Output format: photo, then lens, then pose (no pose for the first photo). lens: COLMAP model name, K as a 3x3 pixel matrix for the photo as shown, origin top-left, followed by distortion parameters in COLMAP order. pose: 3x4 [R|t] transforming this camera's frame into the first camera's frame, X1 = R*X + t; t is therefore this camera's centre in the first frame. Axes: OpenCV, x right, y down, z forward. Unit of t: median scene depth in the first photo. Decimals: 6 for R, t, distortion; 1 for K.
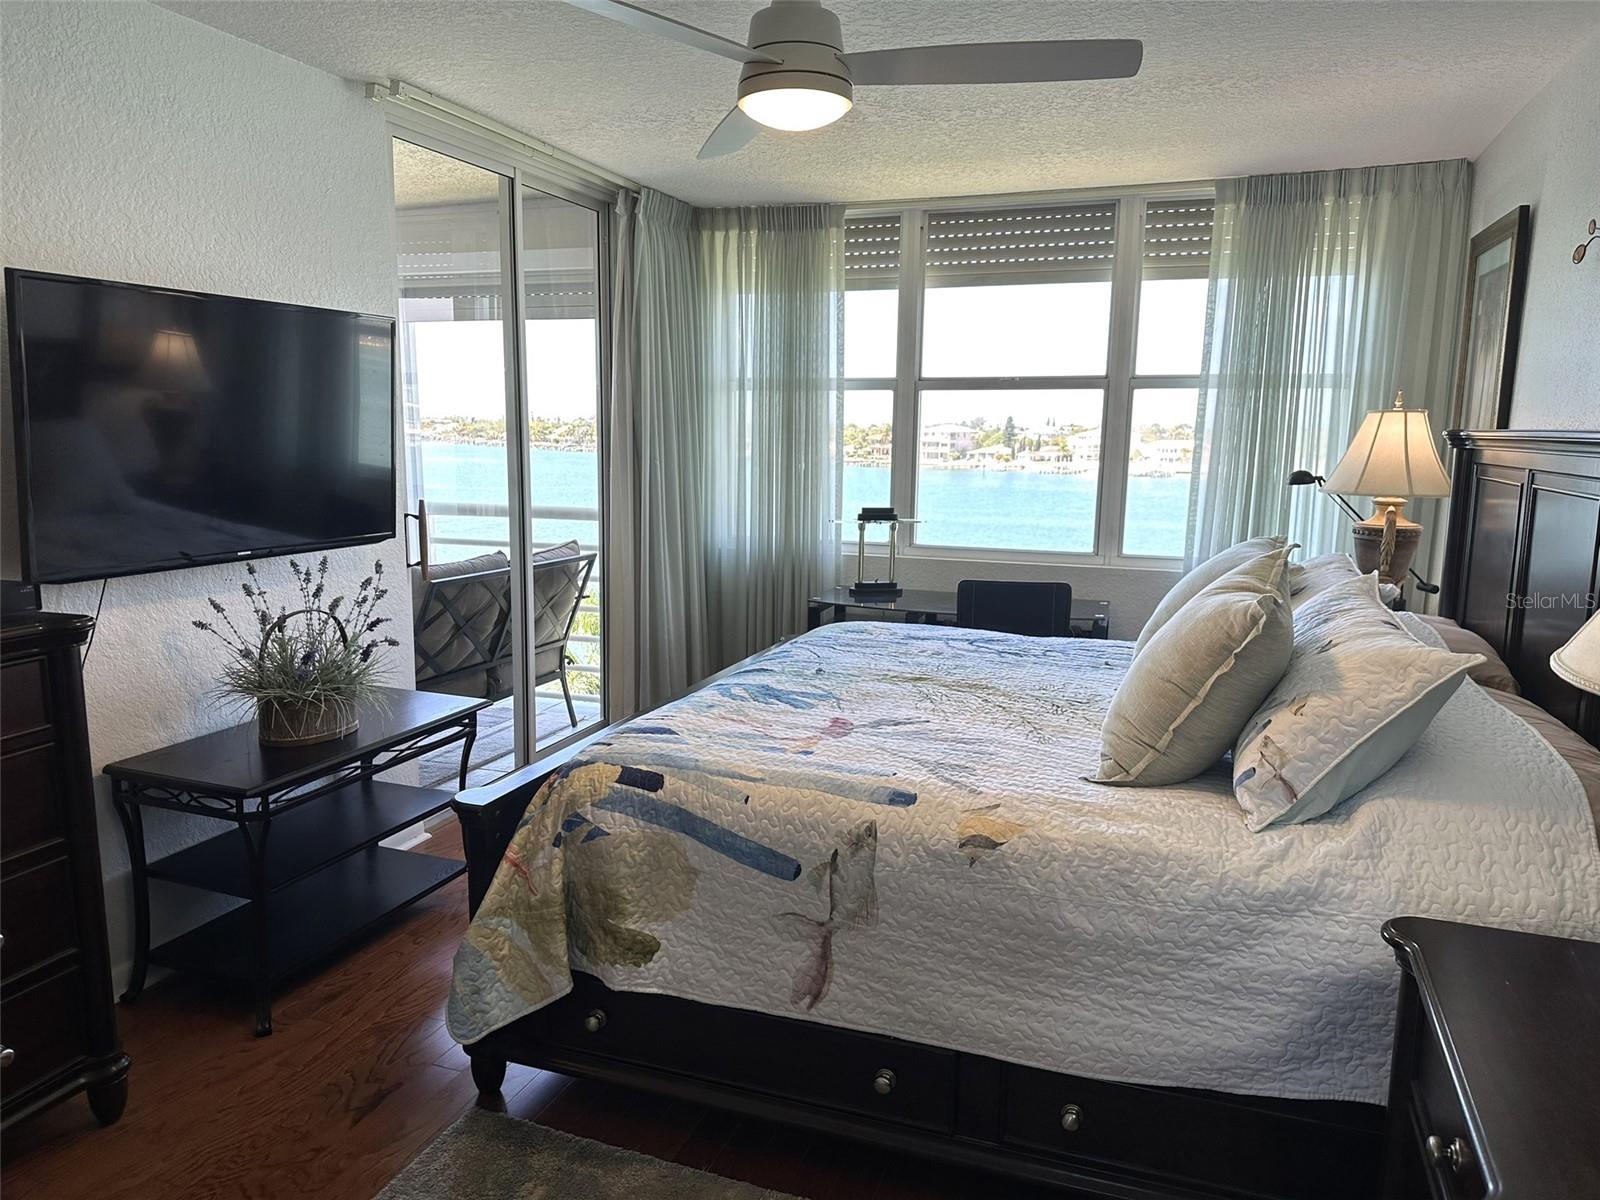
lens RADIAL K [[1140.1, 0, 791.6], [0, 1140.1, 599.3], [0, 0, 1]] dist [0.104040, -0.172336]
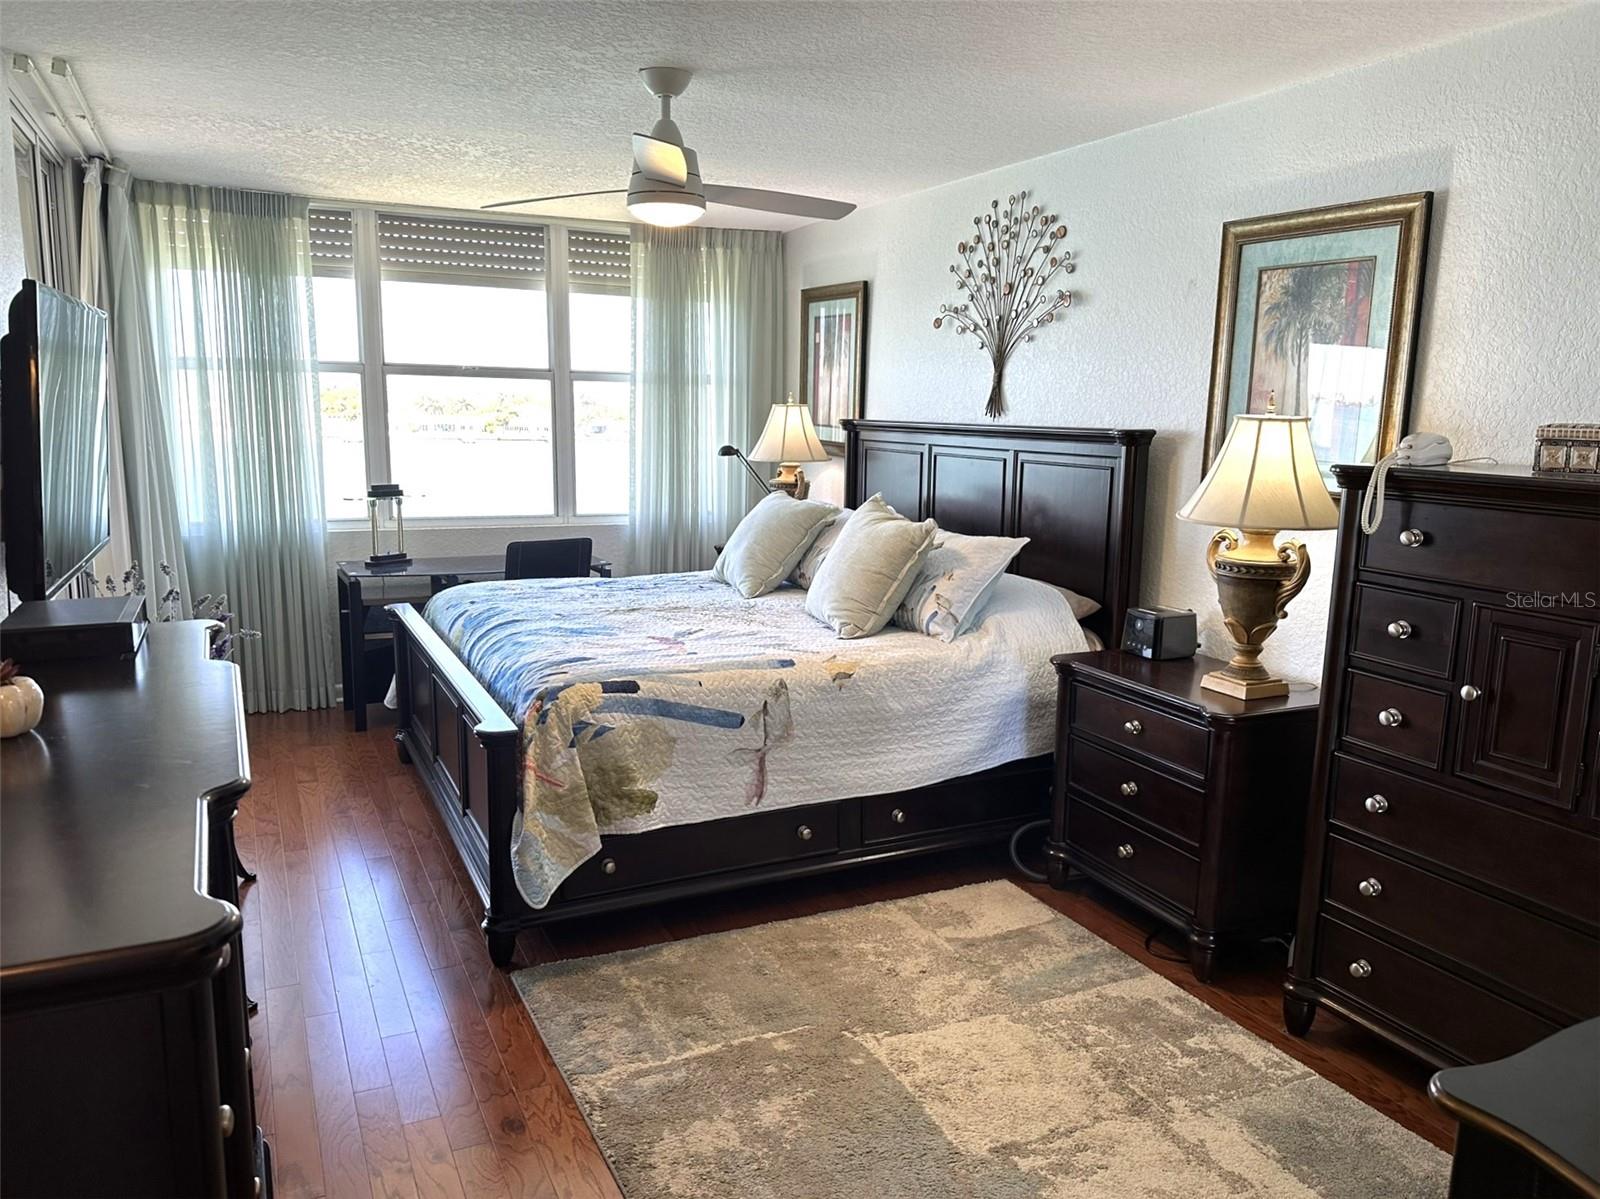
lens RADIAL K [[1174.8, 0, 801.5], [0, 1174.8, 614.6], [0, 0, 1]] dist [0.109380, -0.165890]
pose [[0.689831, -0.130874, 0.712043, -0.984486], [0.100560, 0.991312, 0.084780, -0.028872], [-0.716953, 0.013120, 0.696999, -0.153200]]
